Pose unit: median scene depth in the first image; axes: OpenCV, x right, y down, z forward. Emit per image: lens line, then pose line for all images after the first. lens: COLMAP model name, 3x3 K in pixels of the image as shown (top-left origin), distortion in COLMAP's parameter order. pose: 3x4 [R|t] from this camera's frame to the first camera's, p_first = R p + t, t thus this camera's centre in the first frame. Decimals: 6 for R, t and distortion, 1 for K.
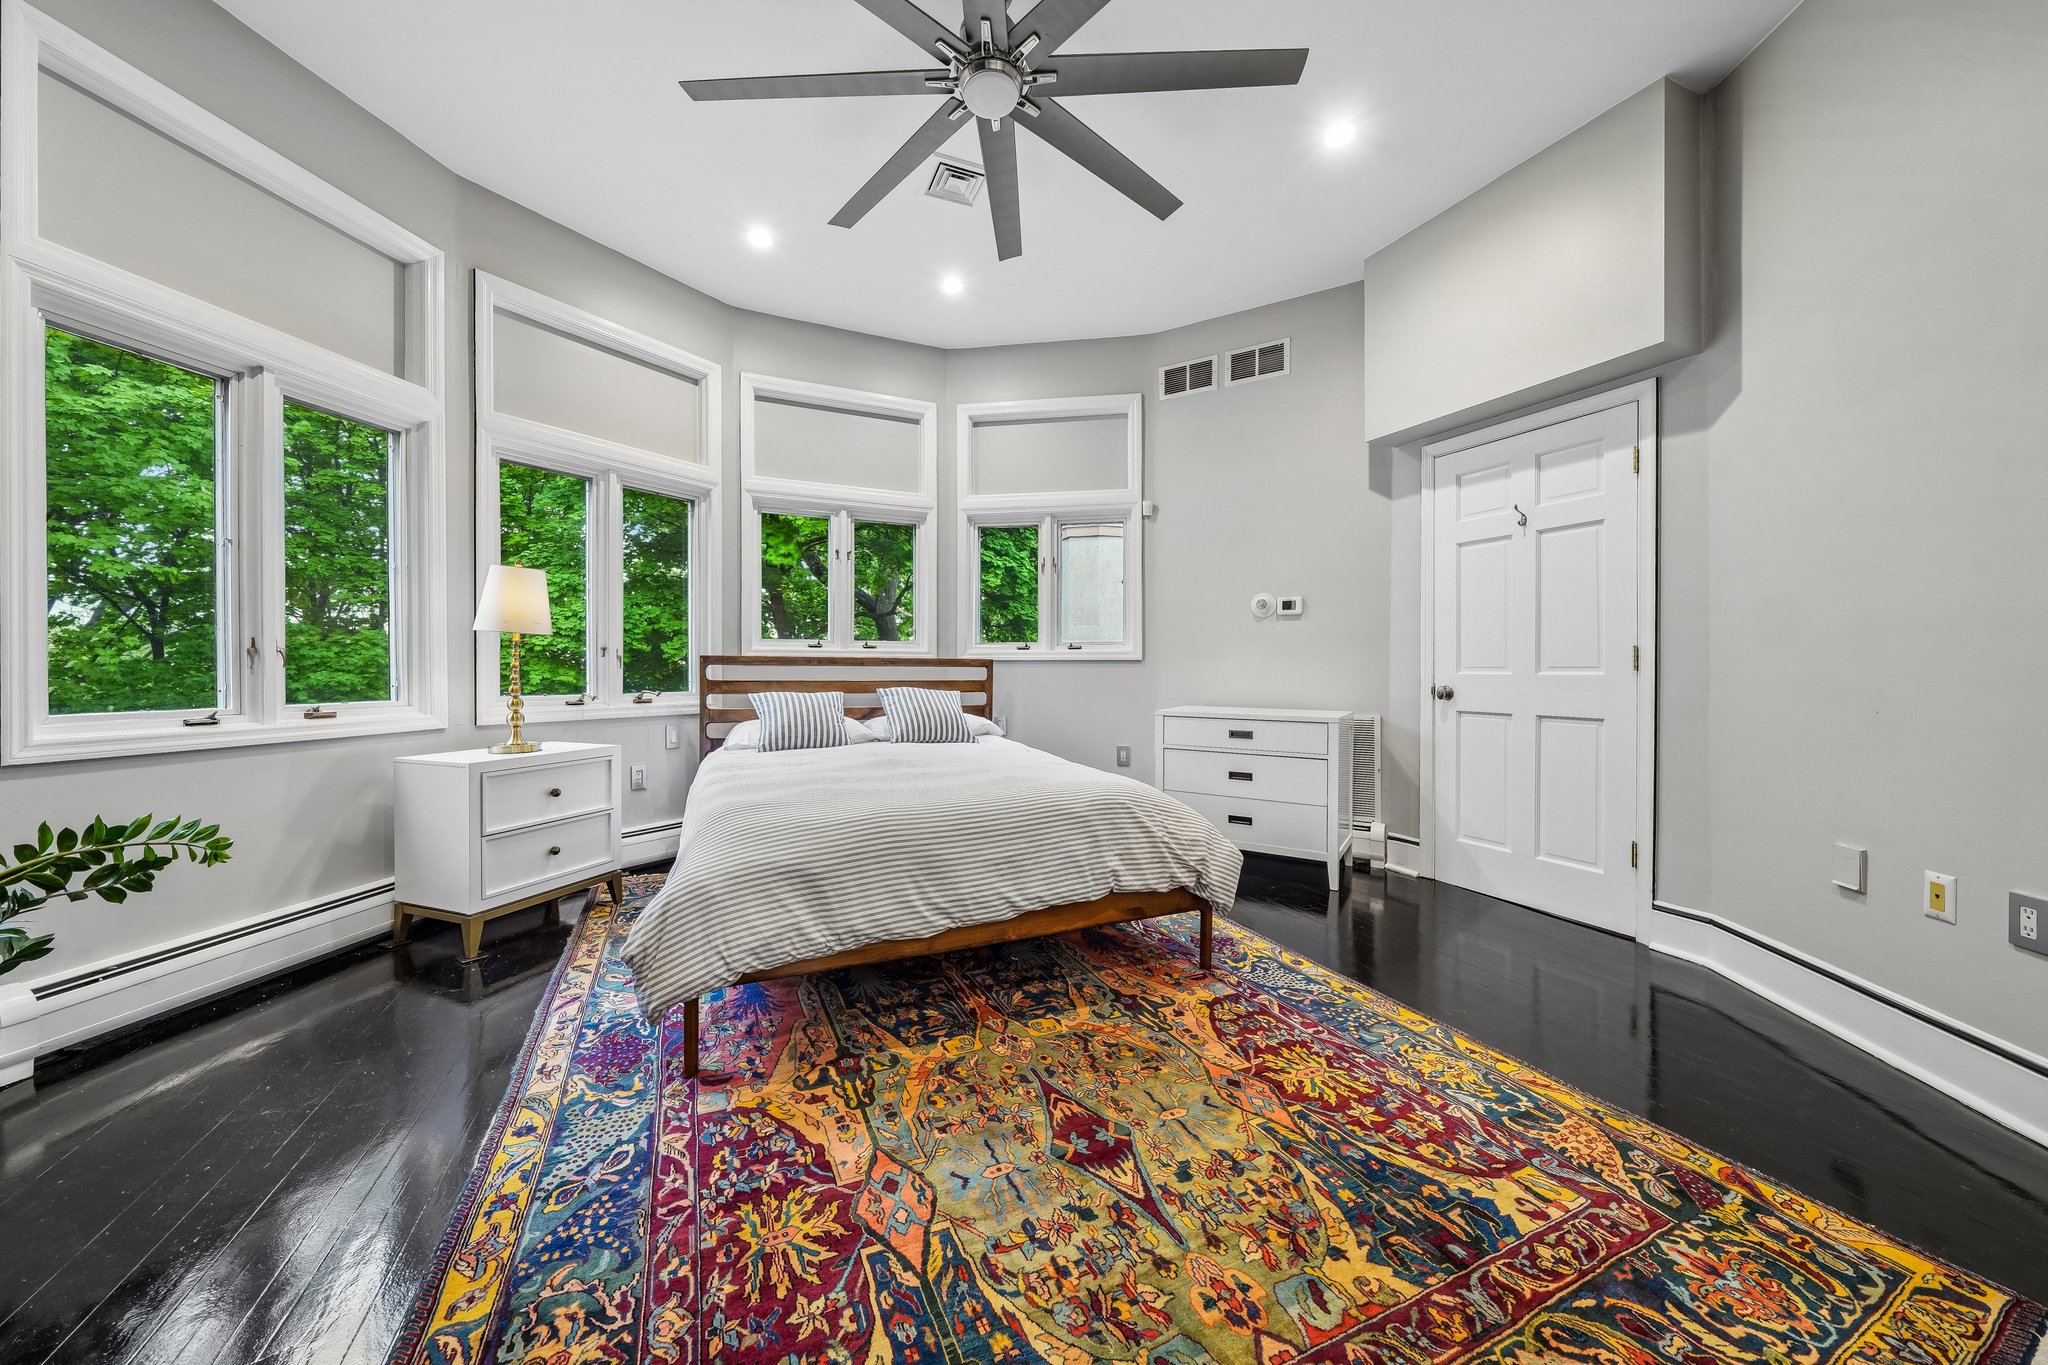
lens RADIAL K [[715.9, 0, 1040.1], [0, 715.9, 675.4], [0, 0, 1]] dist [-0.002433, -0.000041]
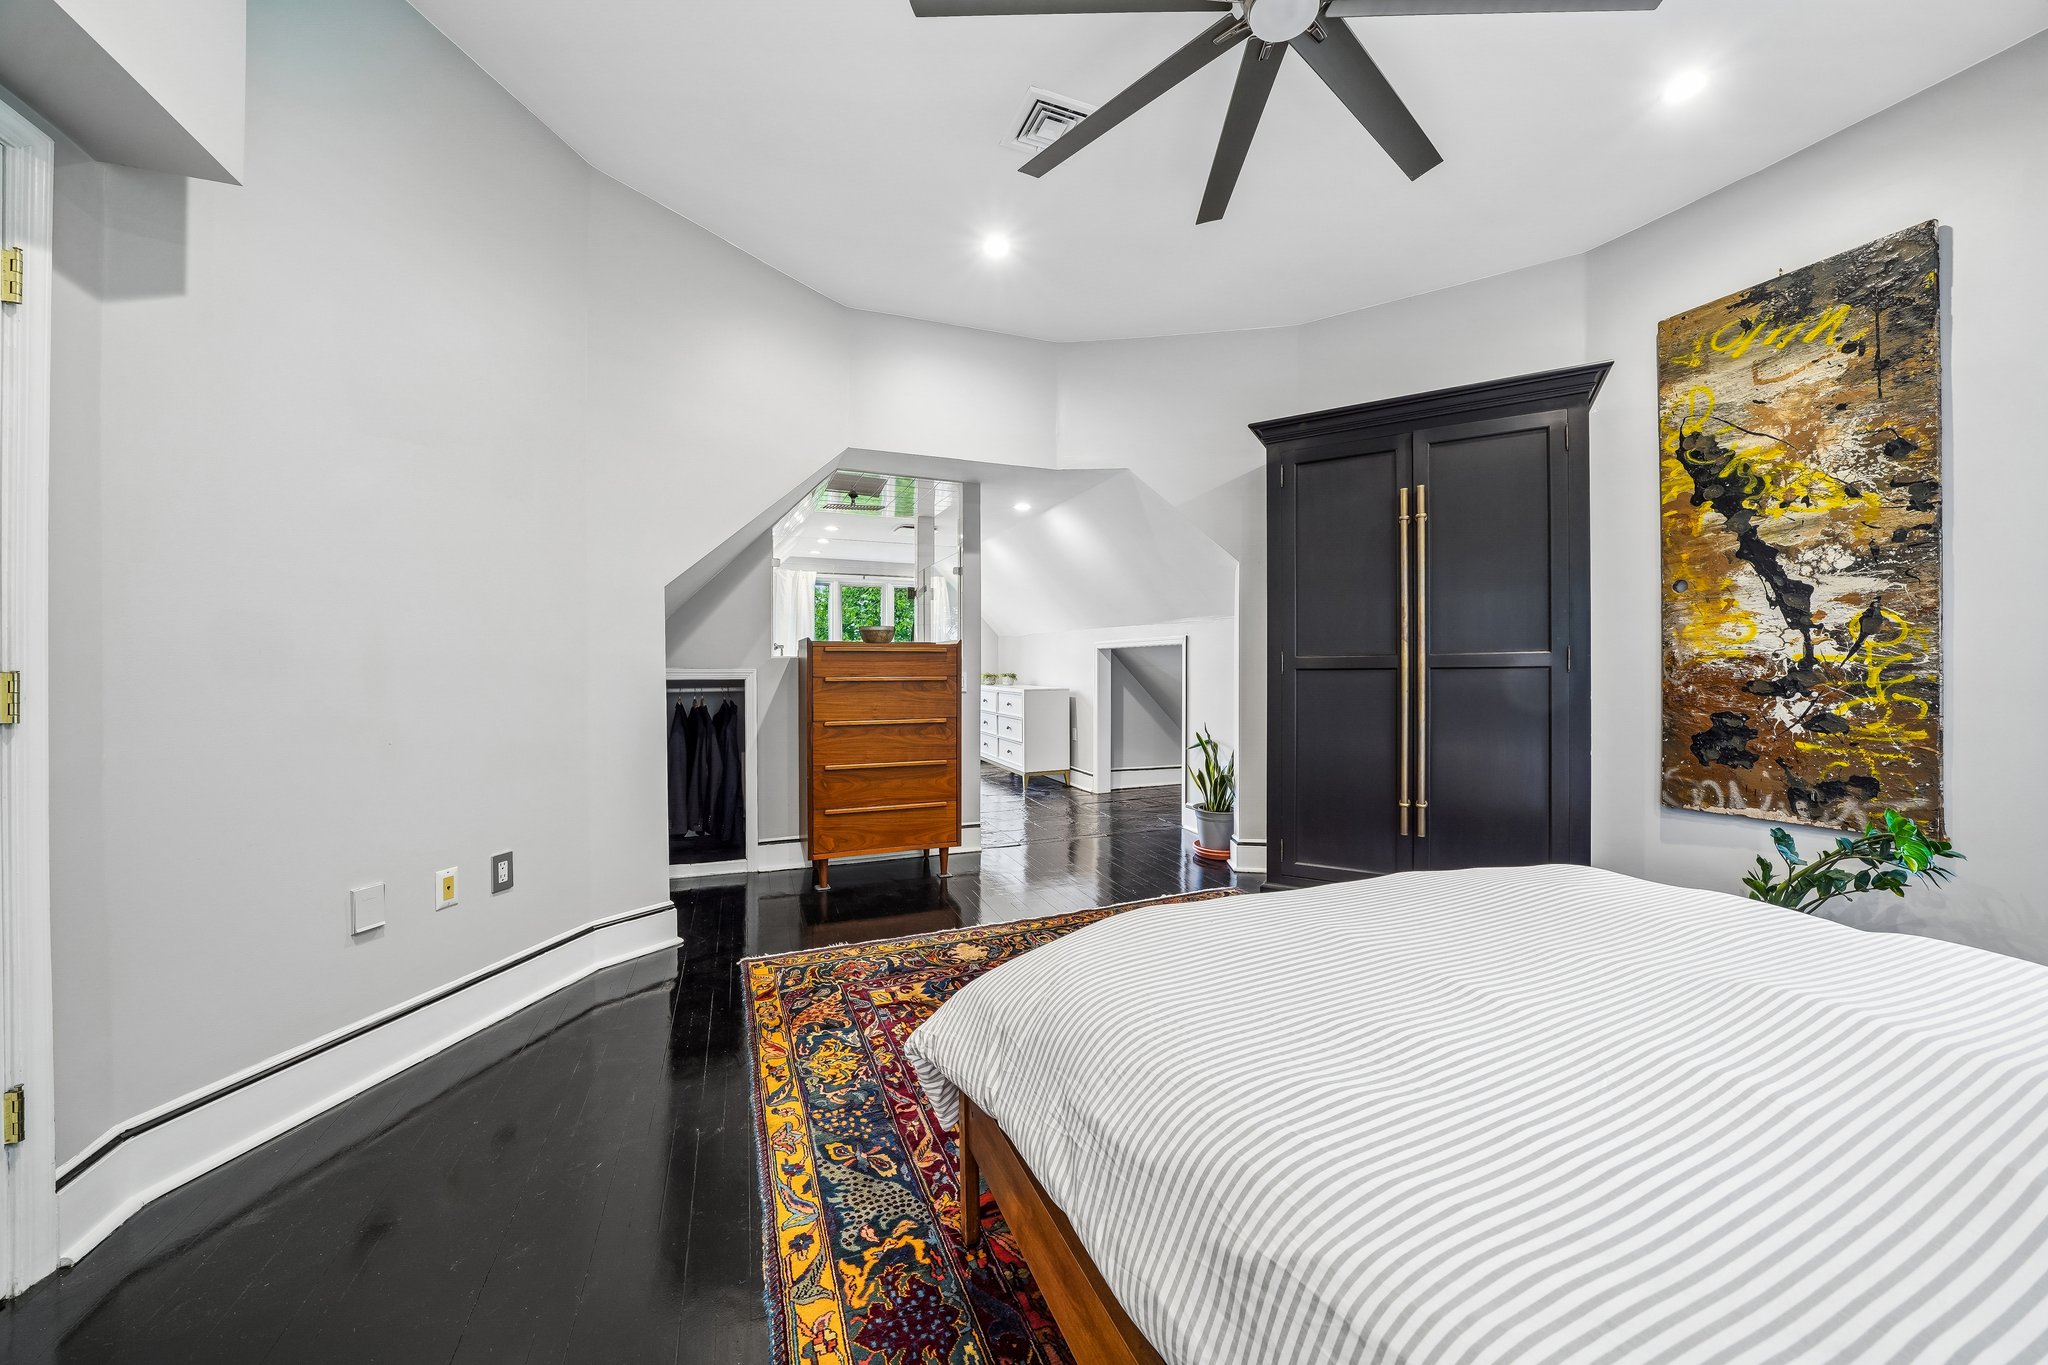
lens RADIAL K [[715.9, 0, 1027.1], [0, 715.9, 674.6], [0, 0, 1]] dist [-0.002433, -0.000041]
pose [[-0.998669, 0.004642, 0.051360, 0.091368], [0.005171, 0.999935, 0.010178, -0.024979], [-0.051309, 0.010430, -0.998628, 0.914110]]
